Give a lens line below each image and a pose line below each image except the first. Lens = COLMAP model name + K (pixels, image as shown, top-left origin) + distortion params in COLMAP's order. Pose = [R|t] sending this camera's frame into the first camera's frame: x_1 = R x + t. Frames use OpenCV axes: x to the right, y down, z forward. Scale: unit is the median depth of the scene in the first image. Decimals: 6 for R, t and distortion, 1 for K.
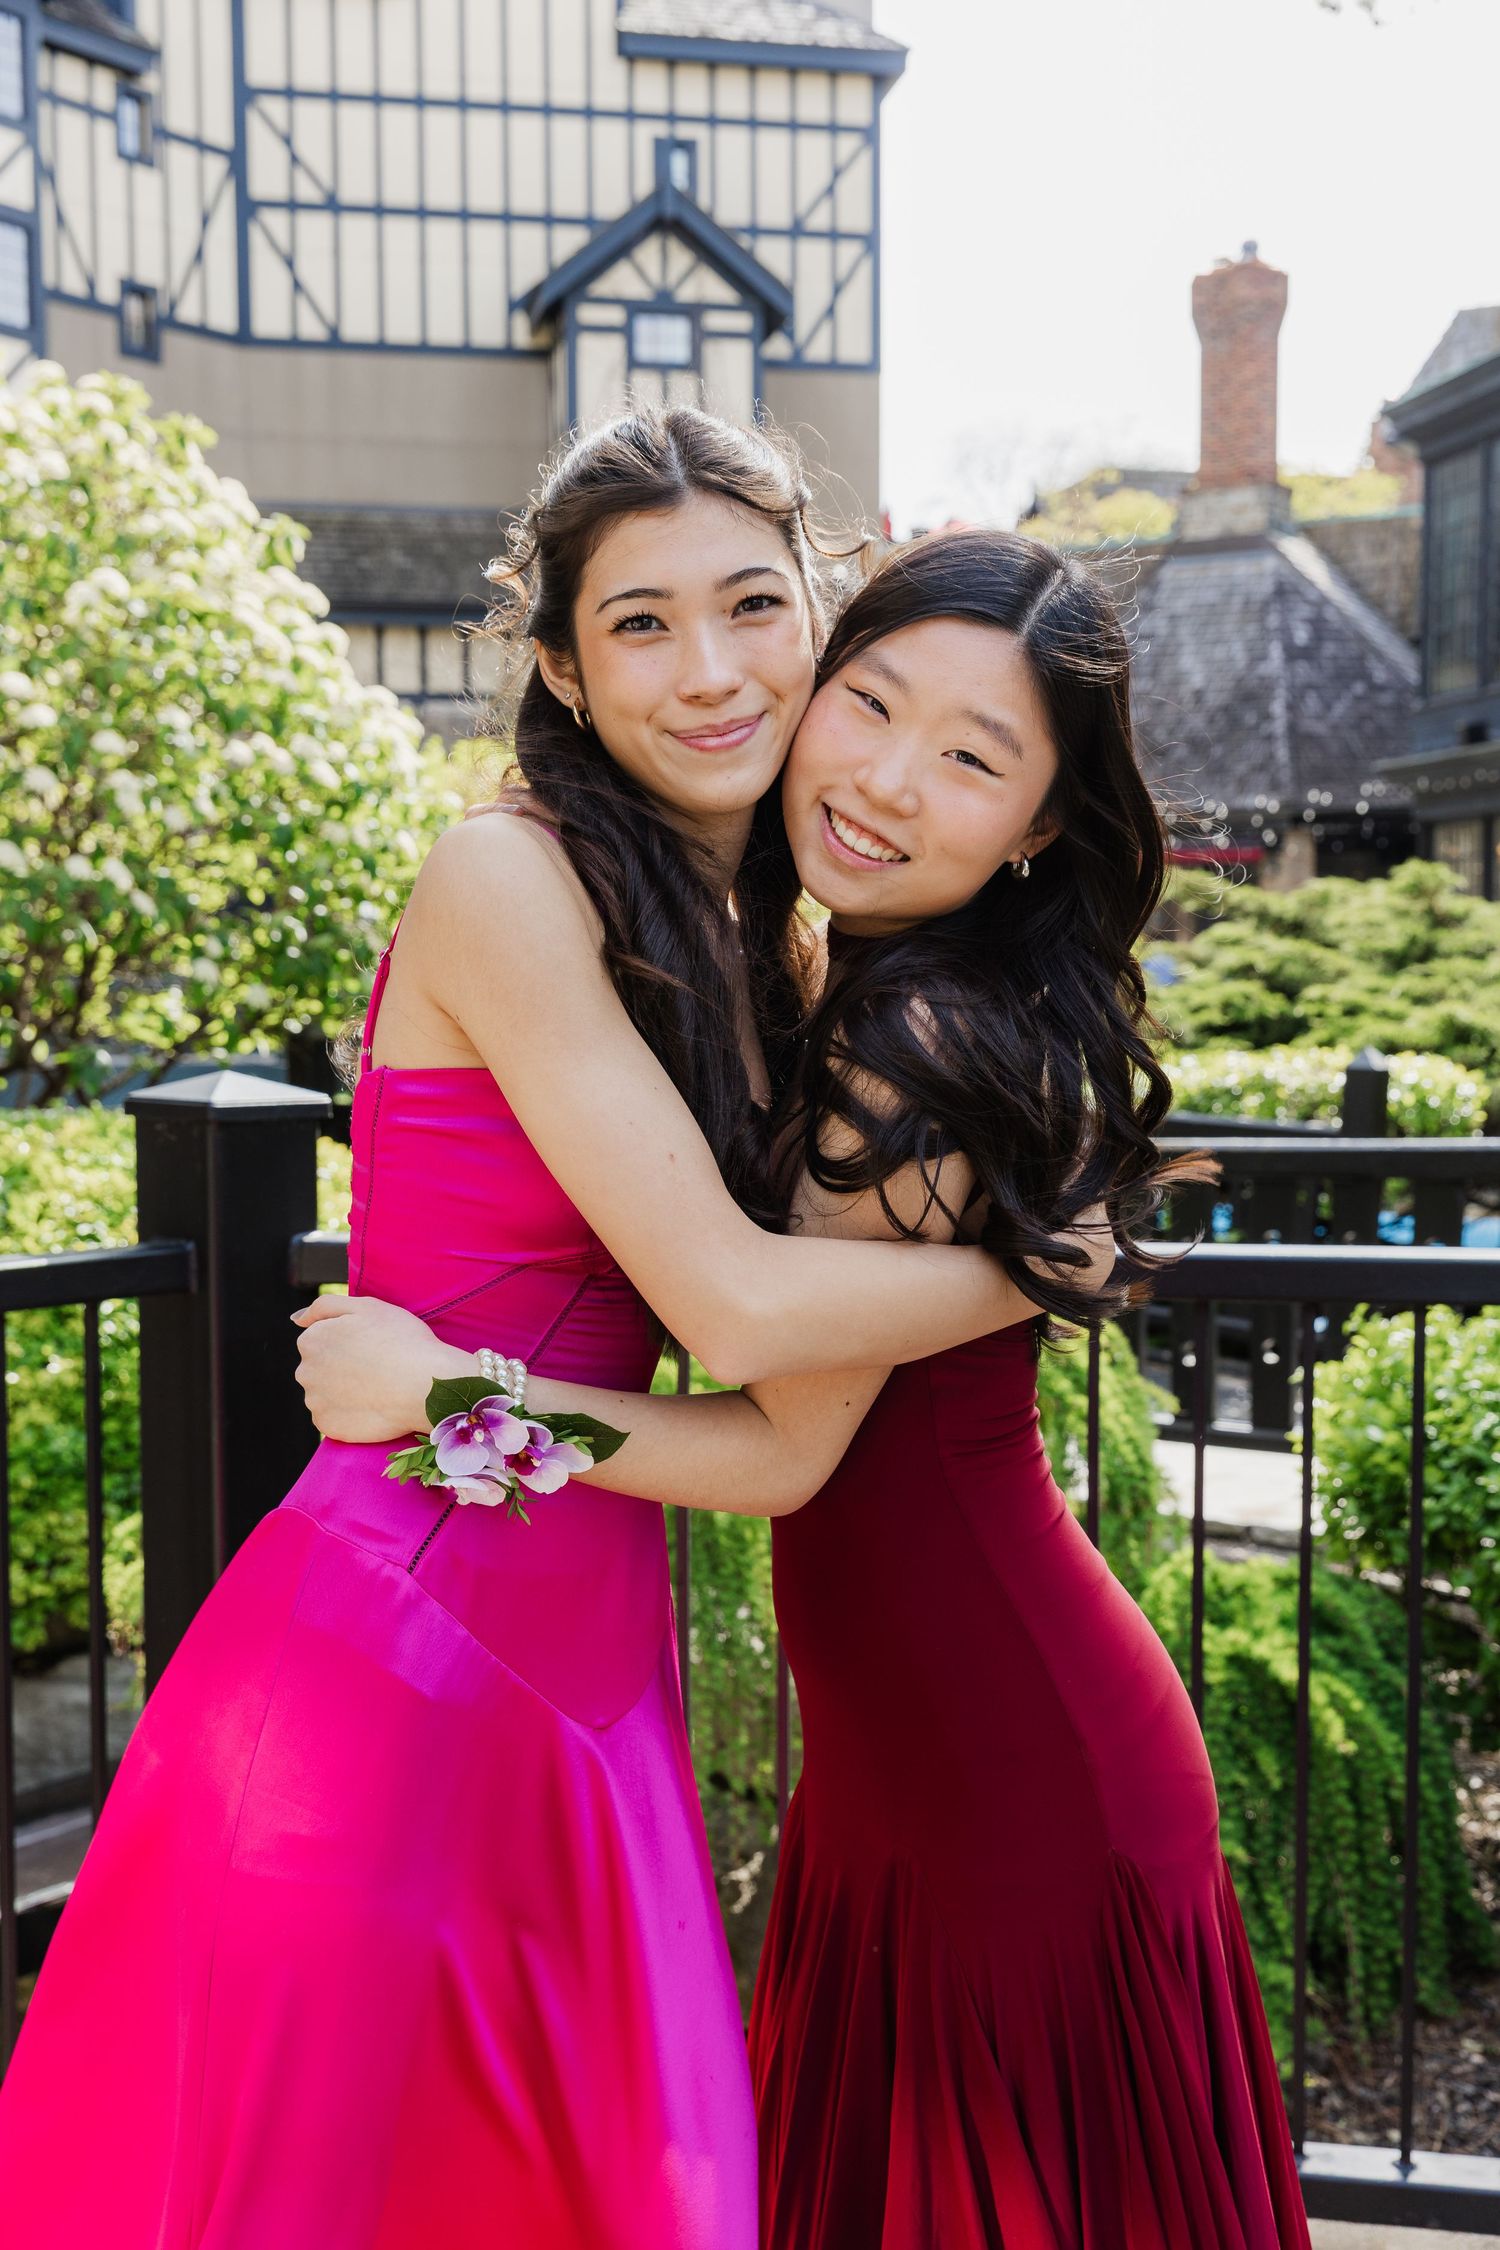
lens RADIAL K [[2546.2, 0, 750.0], [0, 2546.2, 1125.0], [0, 0, 1]] dist [0.011365, 0.039412]
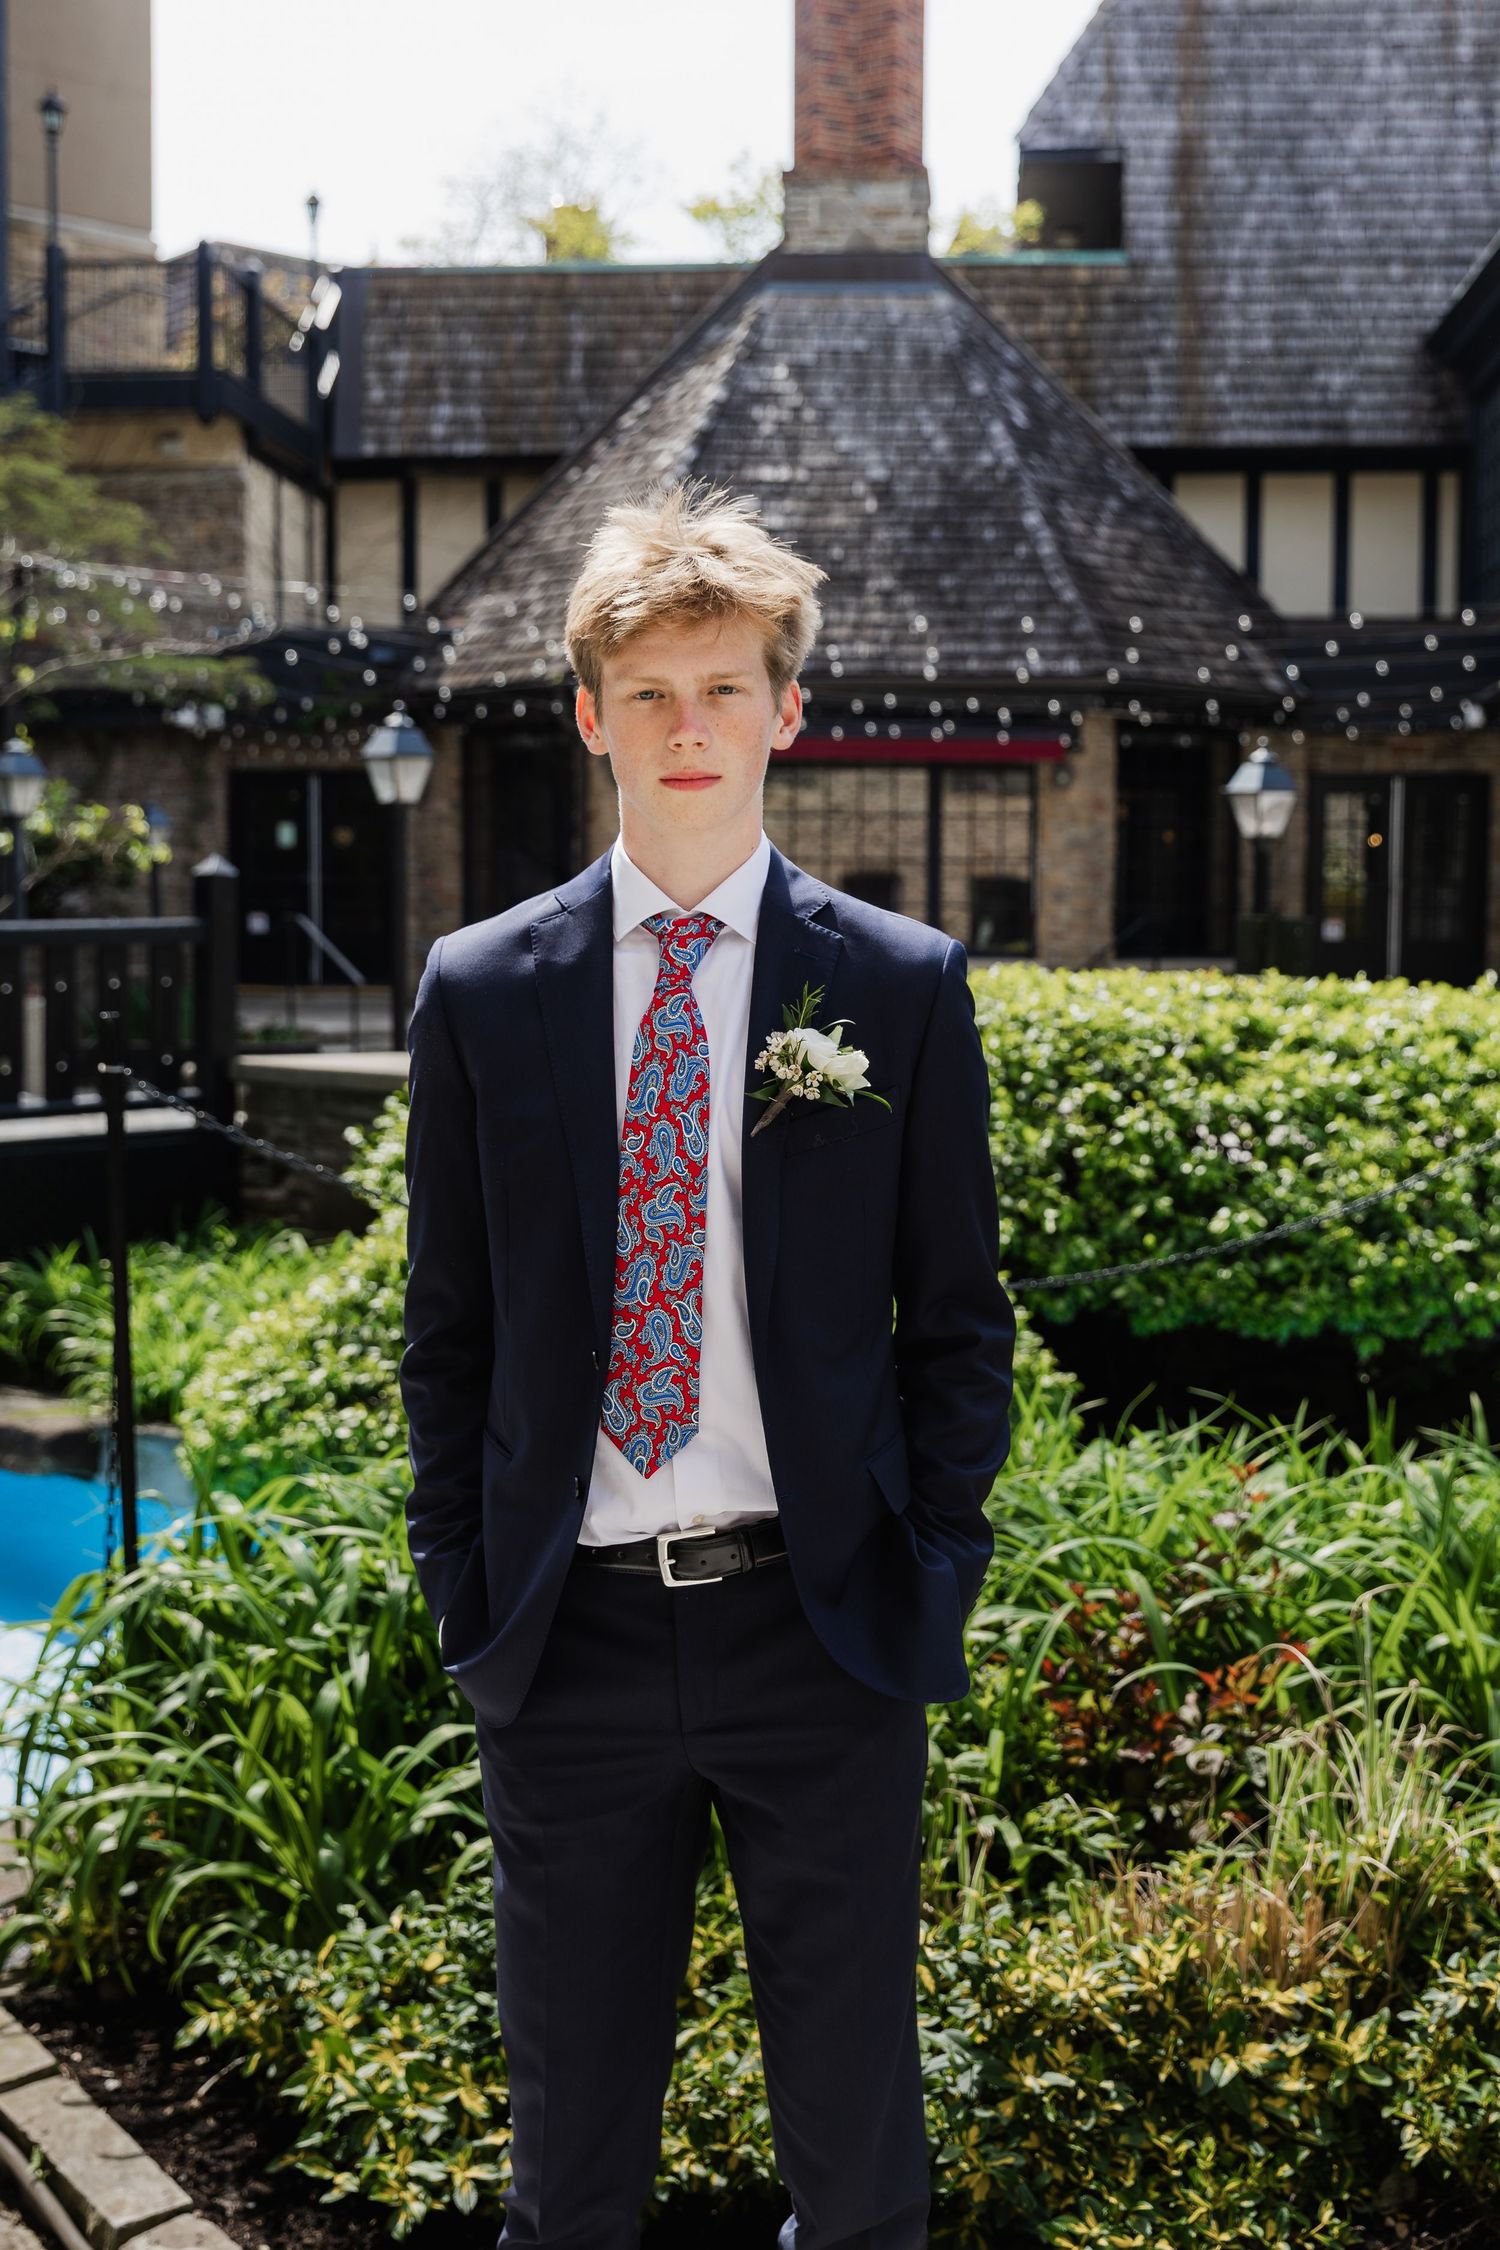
lens RADIAL K [[2635.0, 0, 773.7], [0, 2635.0, 1119.4], [0, 0, 1]] dist [-0.009918, -0.000648]
pose [[0.866539, -0.025700, 0.498448, -0.150869], [0.023434, 0.999667, 0.010804, -0.022603], [-0.498560, 0.002319, 0.866852, 0.416710]]
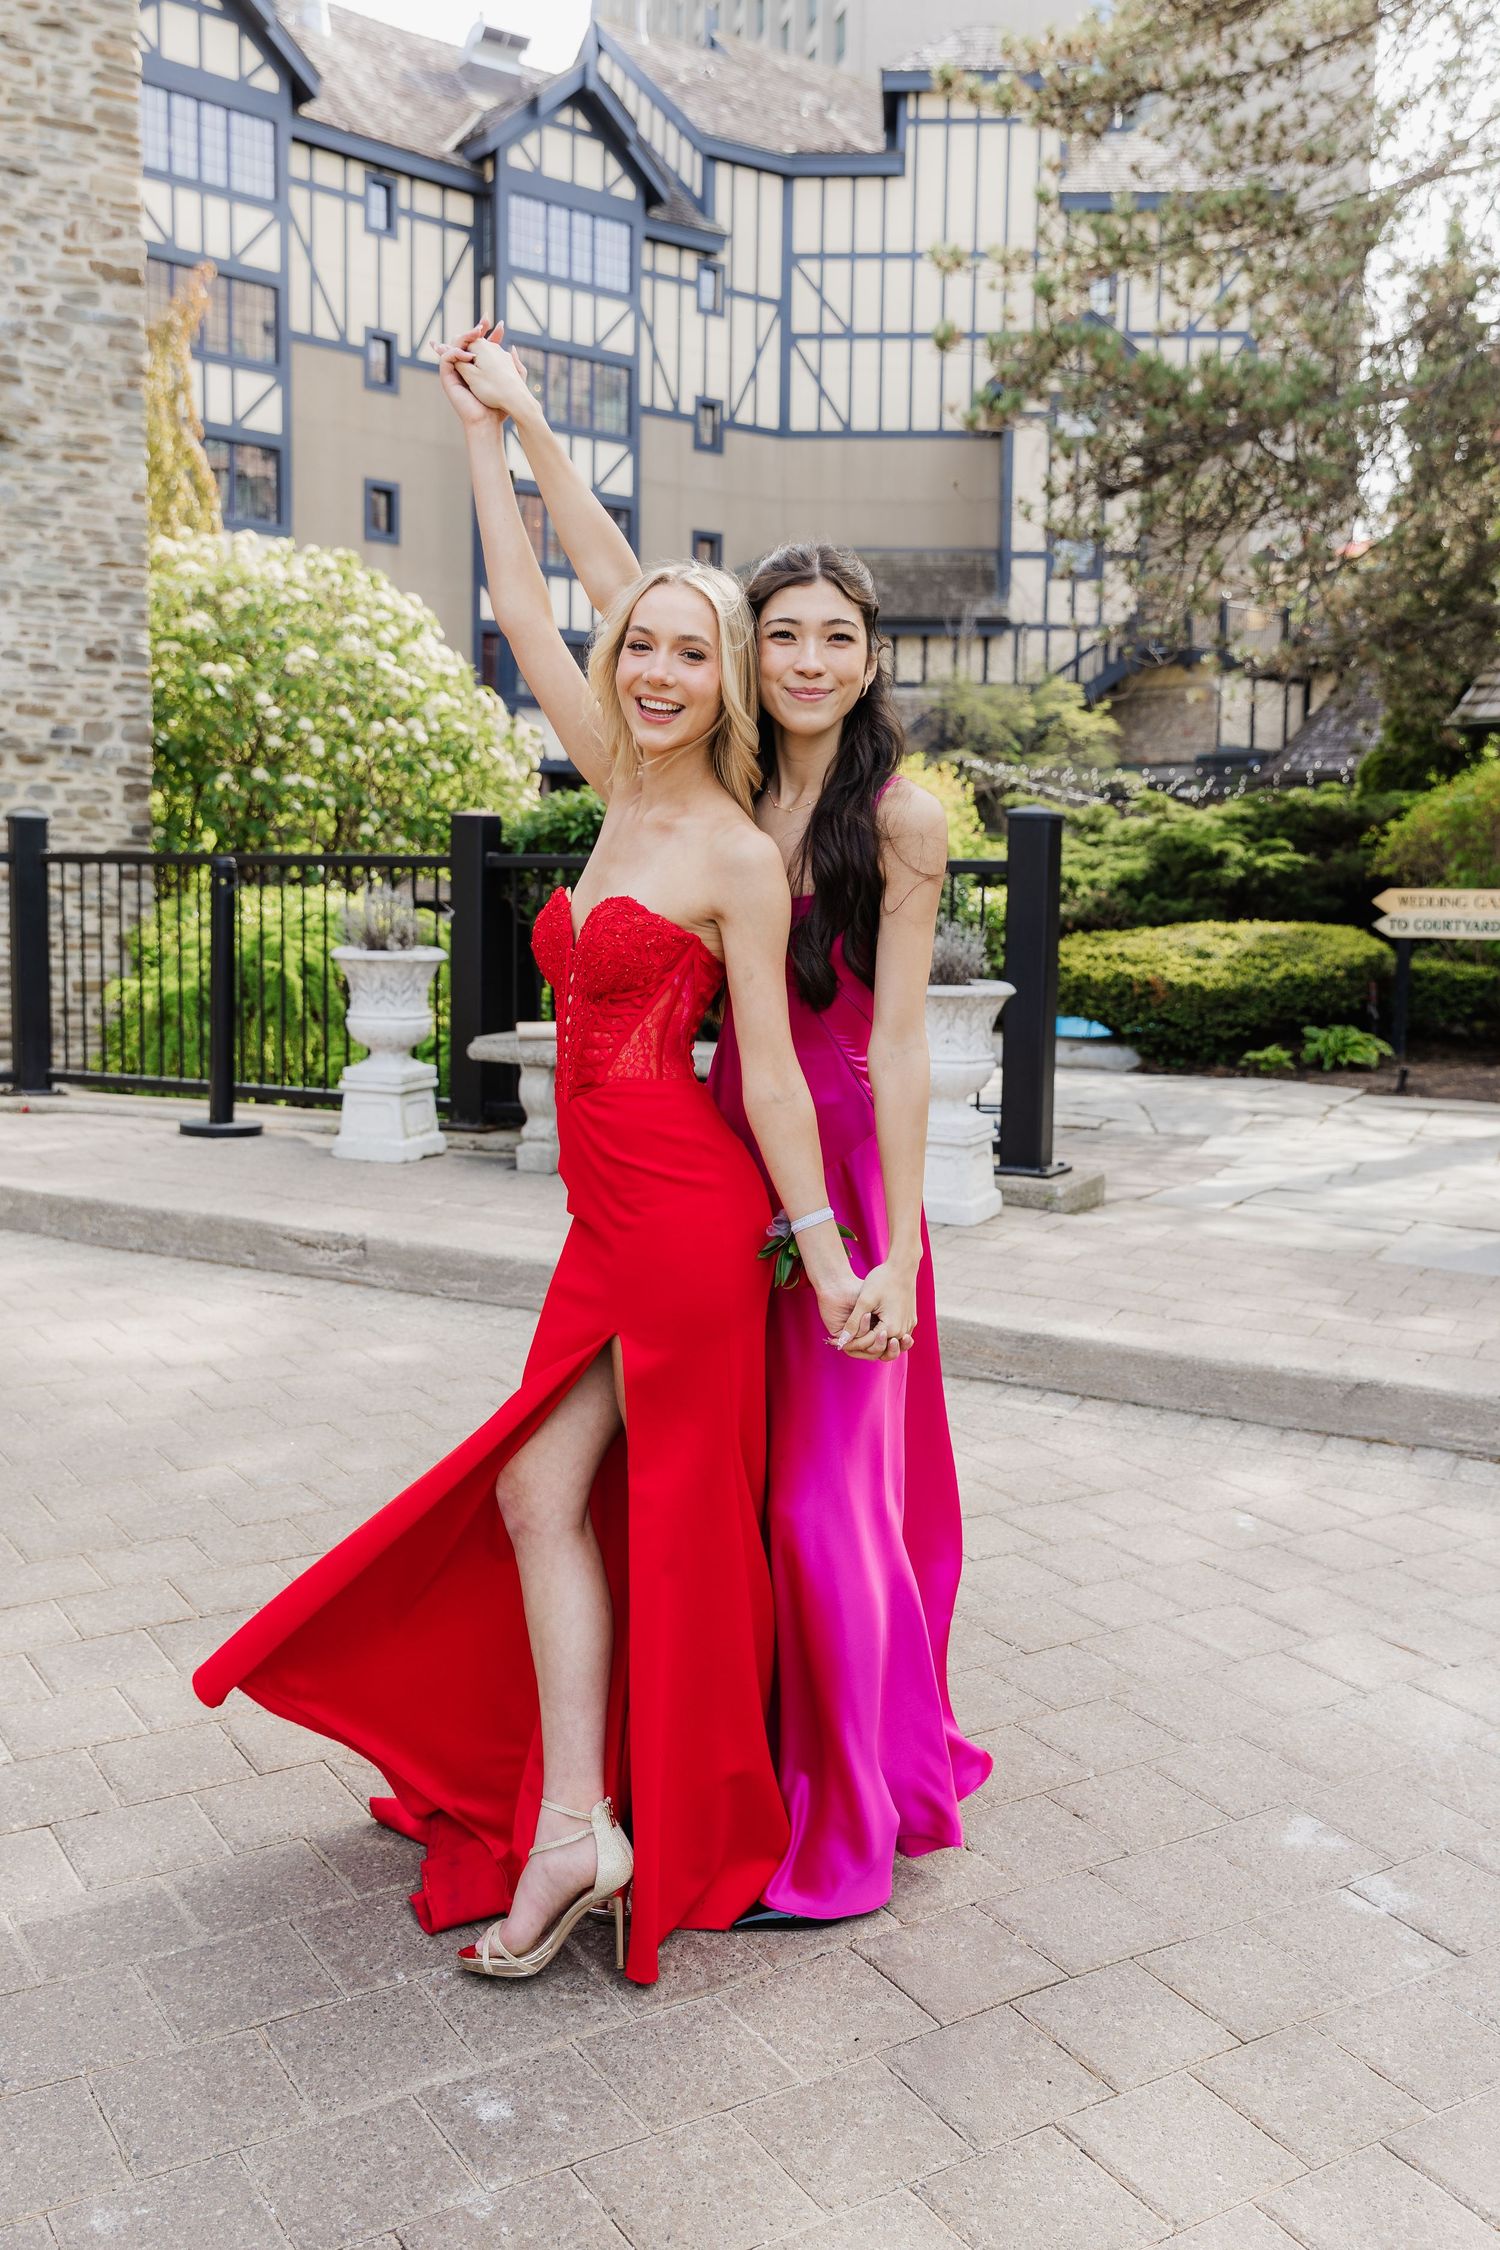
lens RADIAL K [[2048.9, 0, 756.7], [0, 2048.9, 1108.7], [0, 0, 1]] dist [-0.003326, 0.022645]
pose [[0.961280, 0.049518, -0.271087, 0.119459], [-0.038497, 0.998207, 0.045824, 0.017196], [0.272870, -0.033614, 0.961464, -0.119851]]
